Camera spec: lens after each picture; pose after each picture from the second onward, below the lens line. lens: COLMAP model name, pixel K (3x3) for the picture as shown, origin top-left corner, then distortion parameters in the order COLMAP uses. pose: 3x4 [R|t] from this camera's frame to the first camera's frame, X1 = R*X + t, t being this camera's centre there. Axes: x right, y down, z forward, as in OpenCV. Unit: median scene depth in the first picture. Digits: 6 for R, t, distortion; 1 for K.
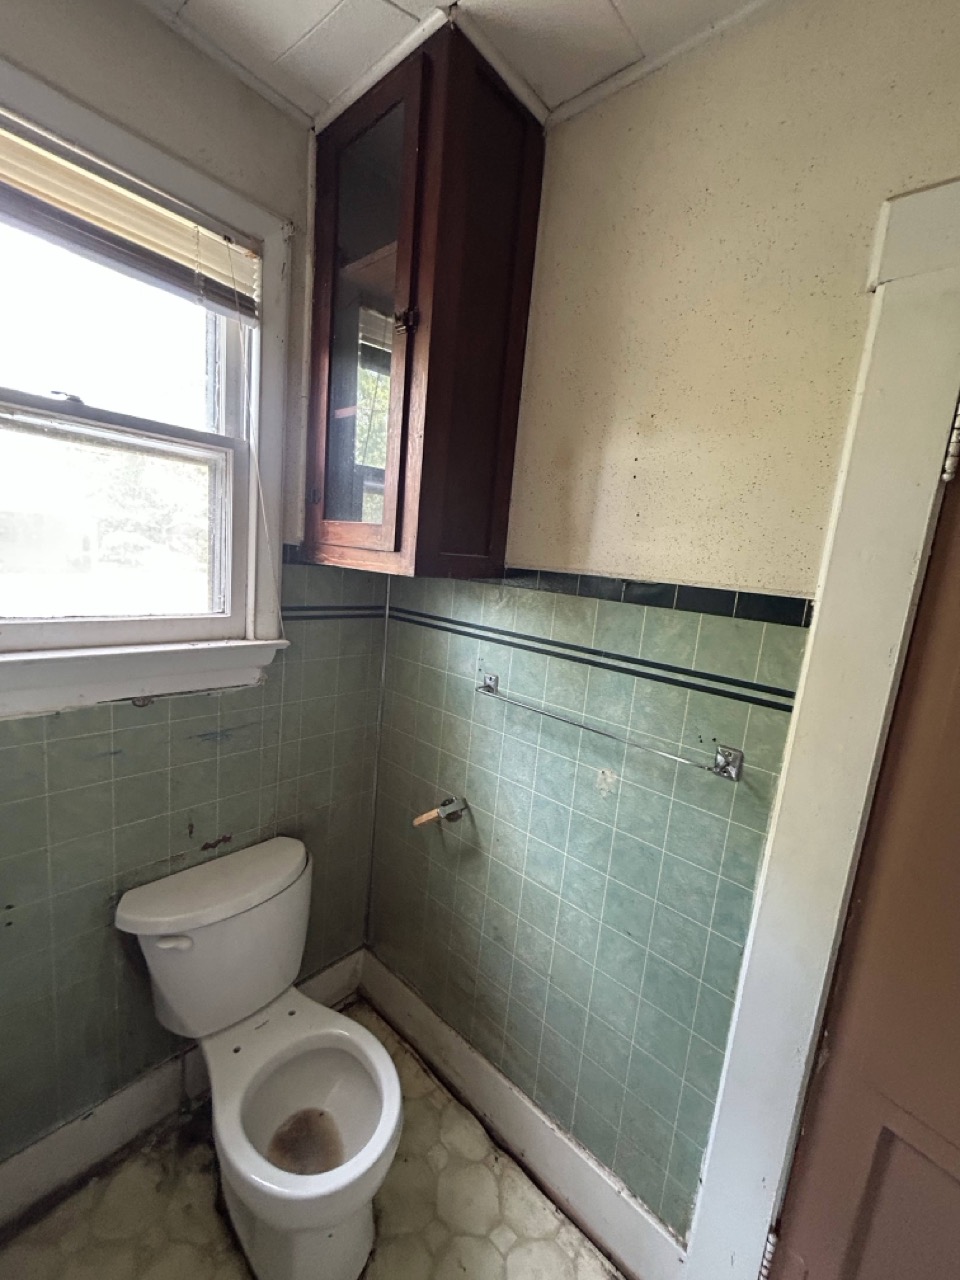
lens RADIAL K [[521.0, 0, 479.9], [0, 521.0, 639.2], [0, 0, 1]] dist [-0.001529, 0.001114]
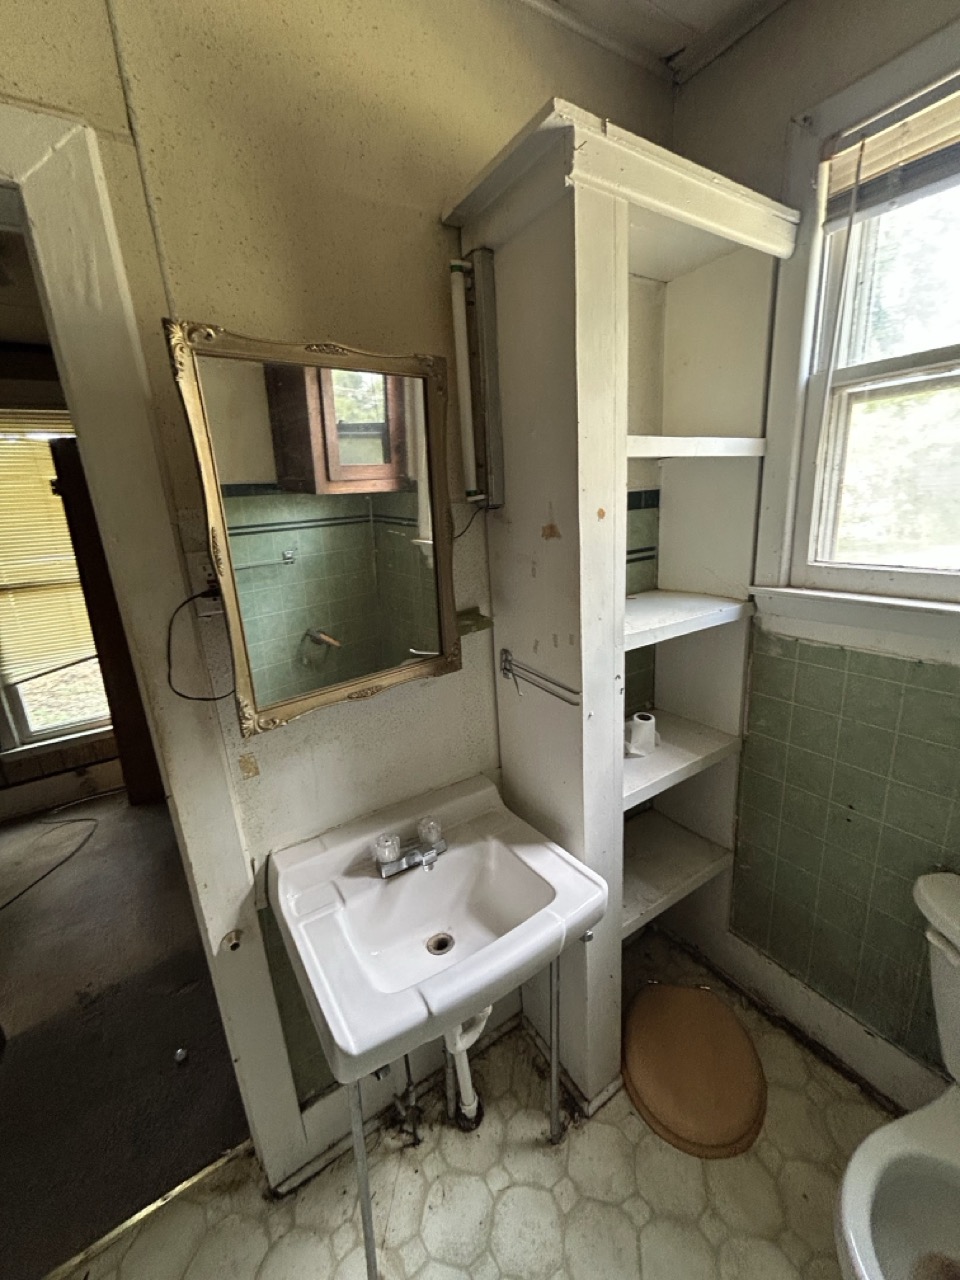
lens RADIAL K [[521.0, 0, 482.2], [0, 521.0, 642.0], [0, 0, 1]] dist [-0.001529, 0.001114]
pose [[-0.264903, 0.179533, -0.947415, 0.351324], [-0.118107, 0.969076, 0.216661, -0.016382], [0.957015, 0.169290, -0.235507, 0.353179]]
